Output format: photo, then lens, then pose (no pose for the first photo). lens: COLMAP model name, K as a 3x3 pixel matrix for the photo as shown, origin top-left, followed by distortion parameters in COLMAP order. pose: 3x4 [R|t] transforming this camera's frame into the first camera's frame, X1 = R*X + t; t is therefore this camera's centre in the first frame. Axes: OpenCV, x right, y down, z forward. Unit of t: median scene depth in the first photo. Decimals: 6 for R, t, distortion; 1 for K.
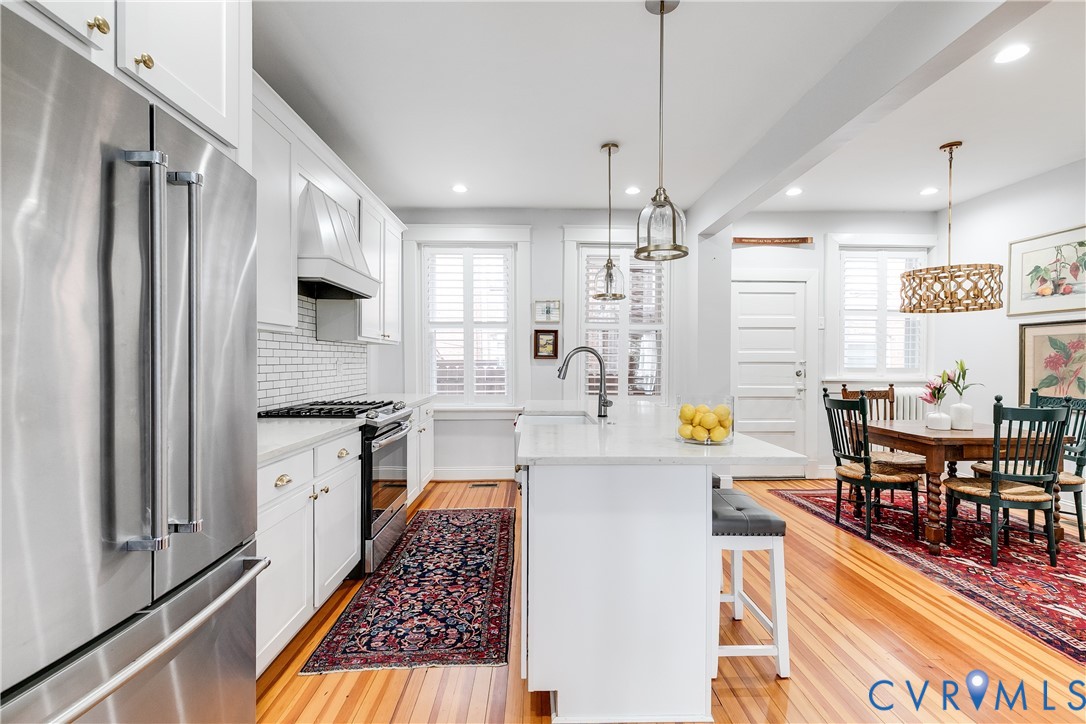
lens RADIAL K [[492.8, 0, 544.0], [0, 492.8, 363.8], [0, 0, 1]] dist [0.004431, -0.002024]
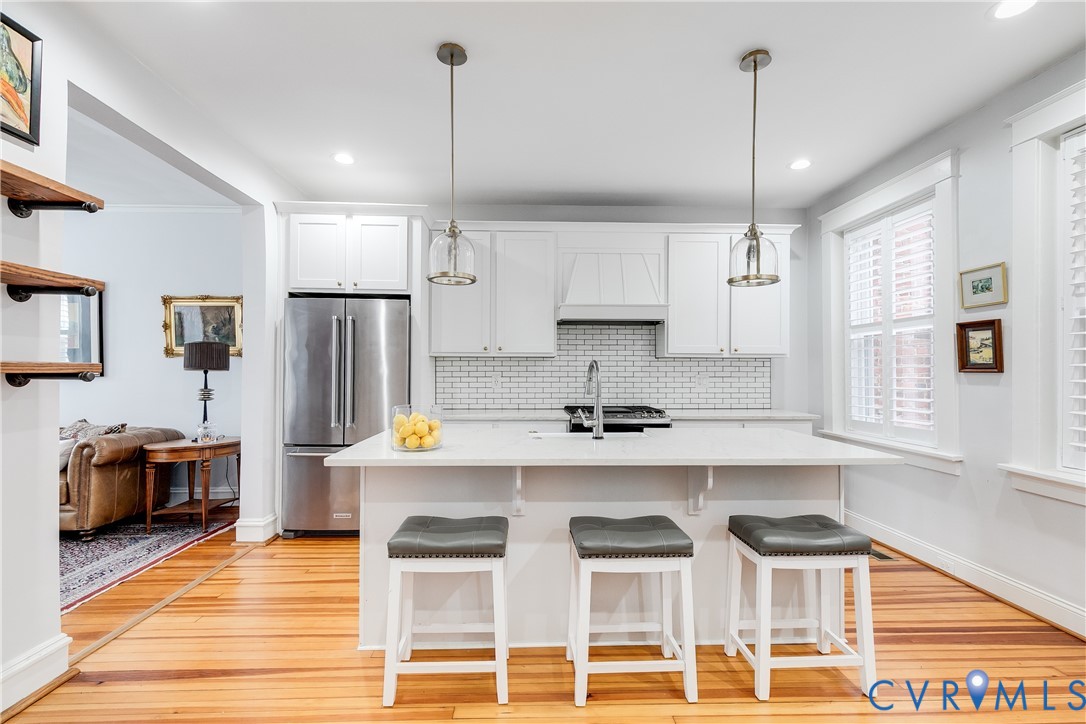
lens RADIAL K [[492.8, 0, 546.3], [0, 492.8, 367.9], [0, 0, 1]] dist [0.004431, -0.002024]
pose [[0.017912, -0.006423, -0.999819, 0.689943], [-0.006864, 0.999955, -0.006547, -0.010777], [0.999816, 0.006980, 0.017867, 0.616010]]
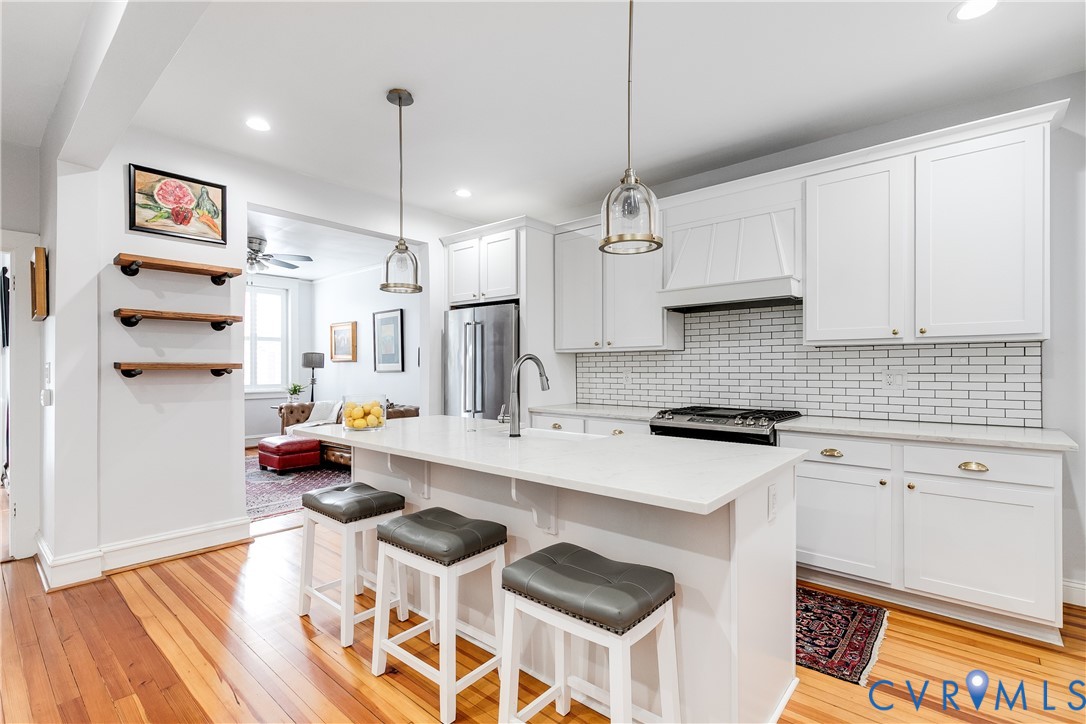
lens RADIAL K [[492.8, 0, 550.5], [0, 492.8, 366.7], [0, 0, 1]] dist [0.004431, -0.002024]
pose [[-0.663383, 0.000995, -0.748279, 0.493632], [0.000269, 0.999999, 0.001090, -0.010817], [0.748280, 0.000522, -0.663383, 1.098394]]
